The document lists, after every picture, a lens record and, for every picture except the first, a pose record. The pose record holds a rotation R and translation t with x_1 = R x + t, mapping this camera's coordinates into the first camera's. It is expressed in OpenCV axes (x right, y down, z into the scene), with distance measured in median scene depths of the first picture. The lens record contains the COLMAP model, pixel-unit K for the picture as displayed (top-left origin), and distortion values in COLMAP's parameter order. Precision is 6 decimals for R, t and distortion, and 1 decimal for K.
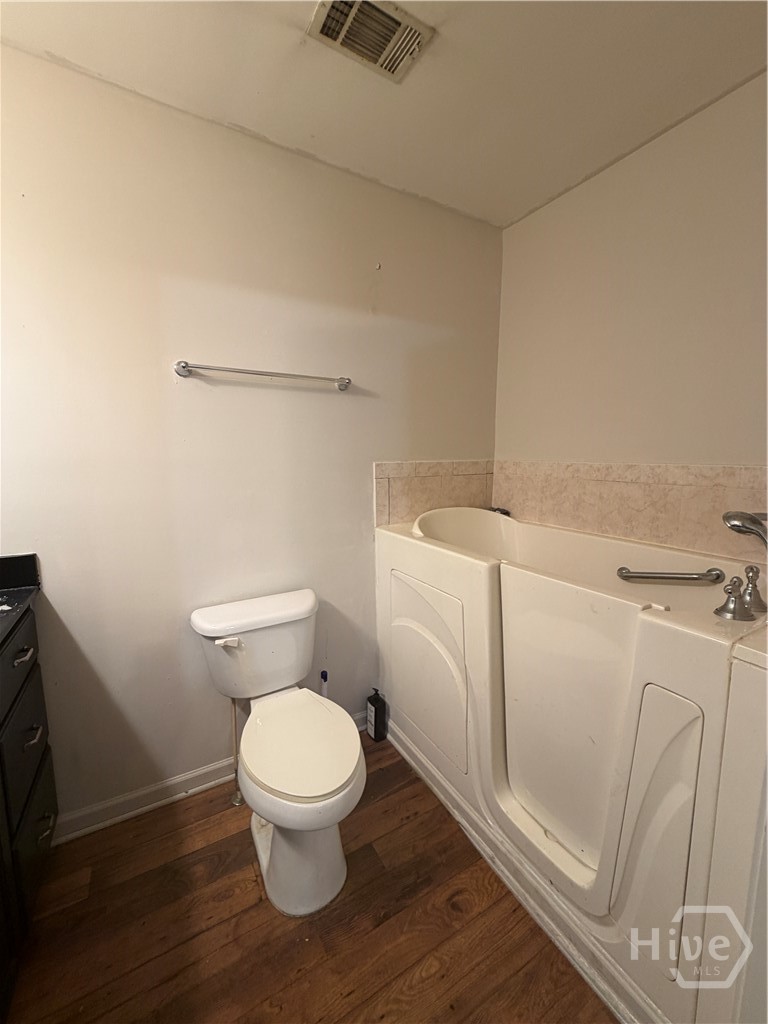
lens RADIAL K [[410.2, 0, 378.0], [0, 410.2, 511.8], [0, 0, 1]] dist [0.000031, -0.000319]
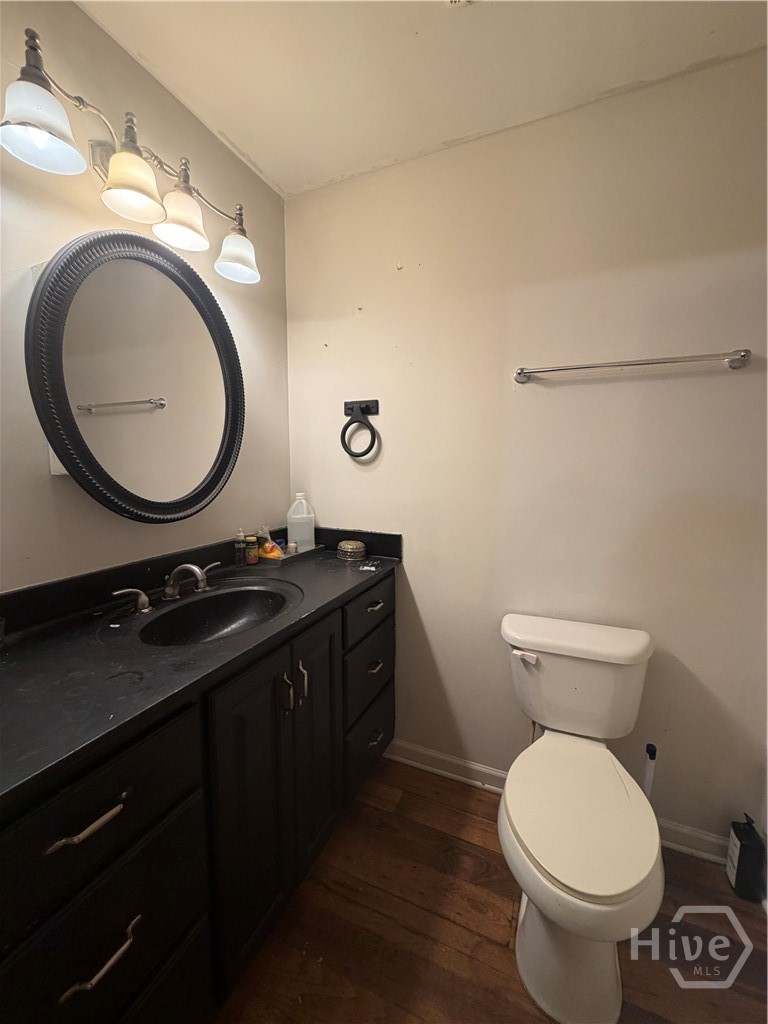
lens RADIAL K [[410.2, 0, 380.4], [0, 410.2, 507.7], [0, 0, 1]] dist [0.000031, -0.000319]
pose [[0.591669, 0.092664, -0.800838, 0.162176], [-0.112749, 0.993120, 0.031613, -0.016006], [0.798258, 0.071589, 0.598046, 0.137055]]
